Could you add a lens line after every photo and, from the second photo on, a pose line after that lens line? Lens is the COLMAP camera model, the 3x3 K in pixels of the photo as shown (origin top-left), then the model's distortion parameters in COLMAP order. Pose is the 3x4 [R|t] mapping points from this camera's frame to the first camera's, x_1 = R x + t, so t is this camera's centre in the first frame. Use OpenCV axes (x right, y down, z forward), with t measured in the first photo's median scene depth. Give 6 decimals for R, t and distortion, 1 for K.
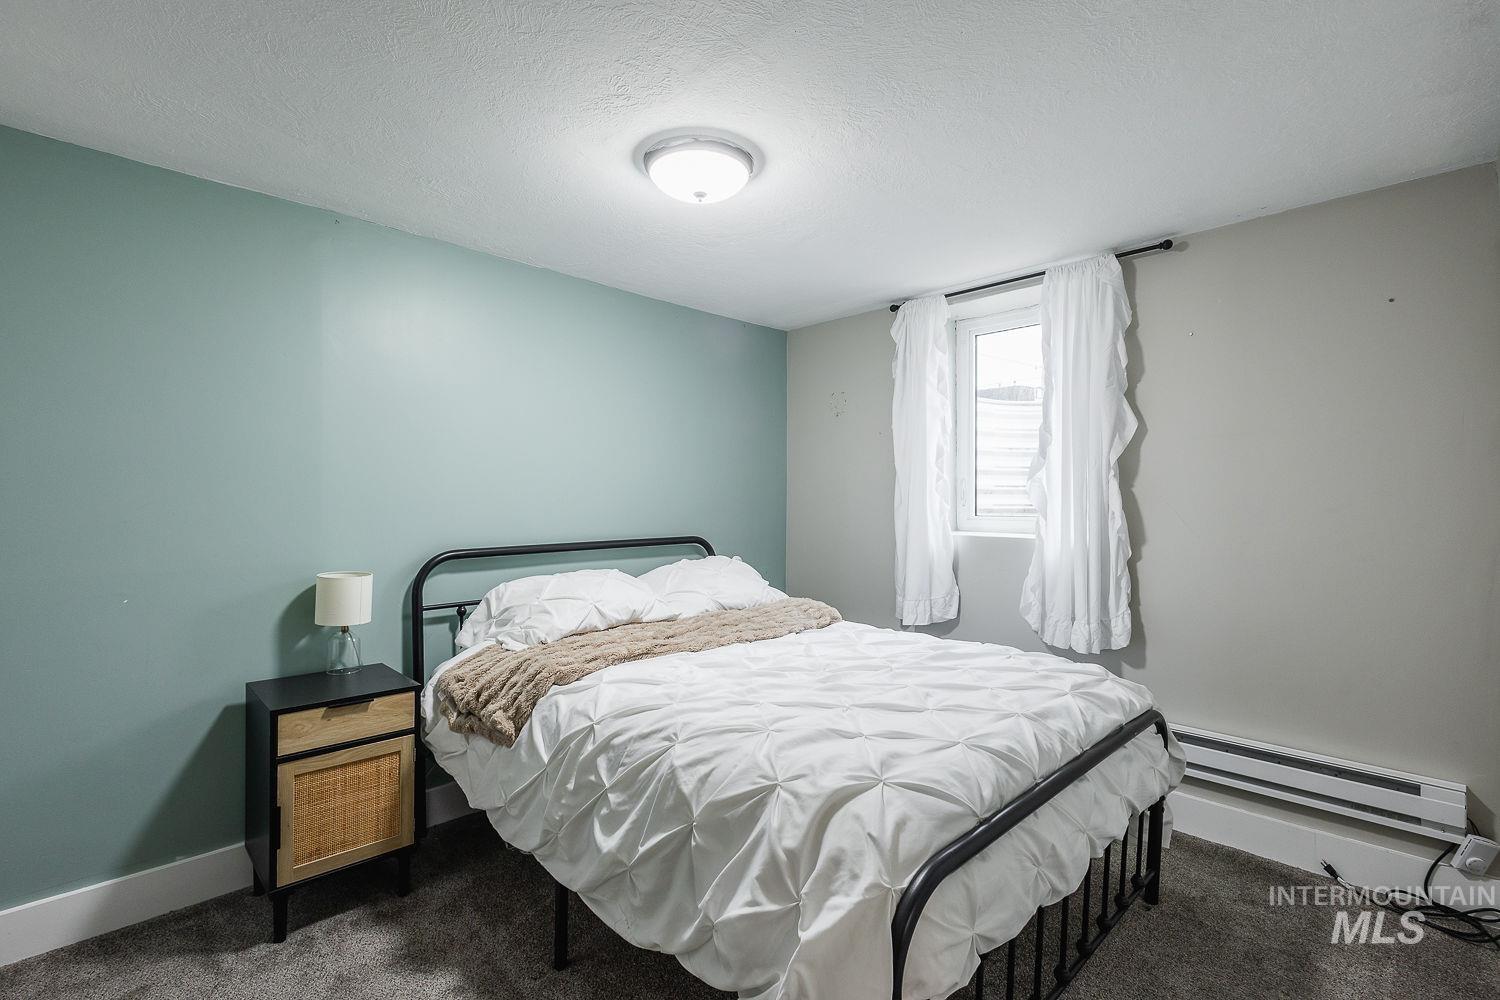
lens RADIAL K [[710.9, 0, 750.0], [0, 710.9, 500.0], [0, 0, 1]] dist [0.000282, -0.000091]
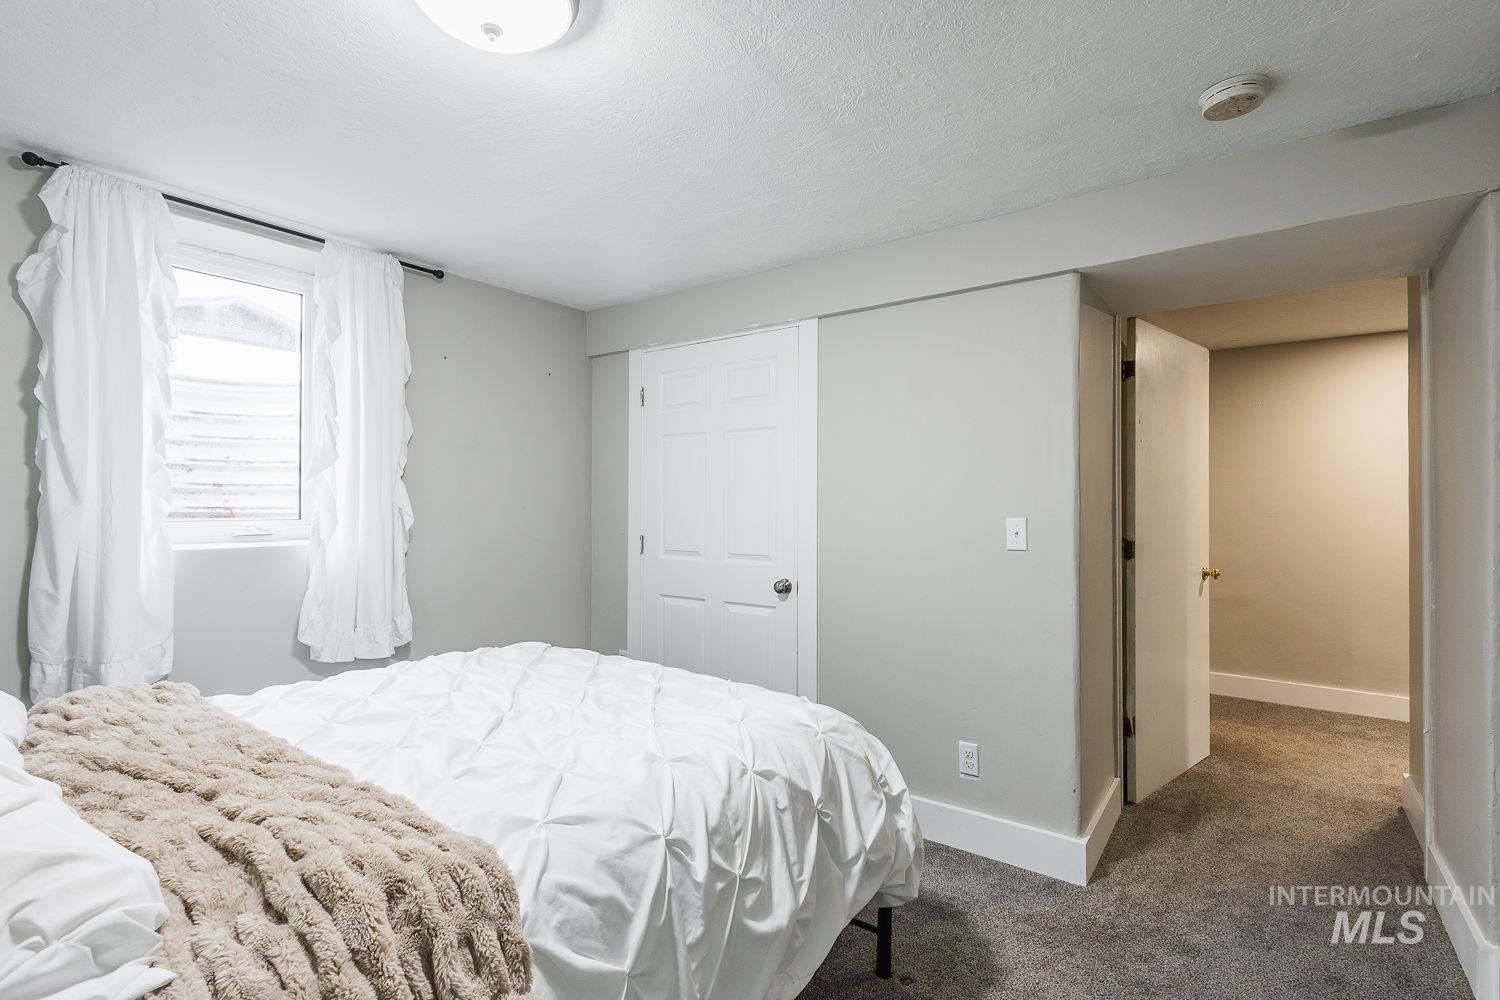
lens RADIAL K [[710.9, 0, 750.0], [0, 710.9, 500.0], [0, 0, 1]] dist [0.000282, -0.000091]
pose [[-0.186483, -0.006520, 0.982437, -0.614225], [-0.013701, 0.999898, 0.004035, -0.010550], [-0.982363, -0.012708, -0.186554, 0.712503]]
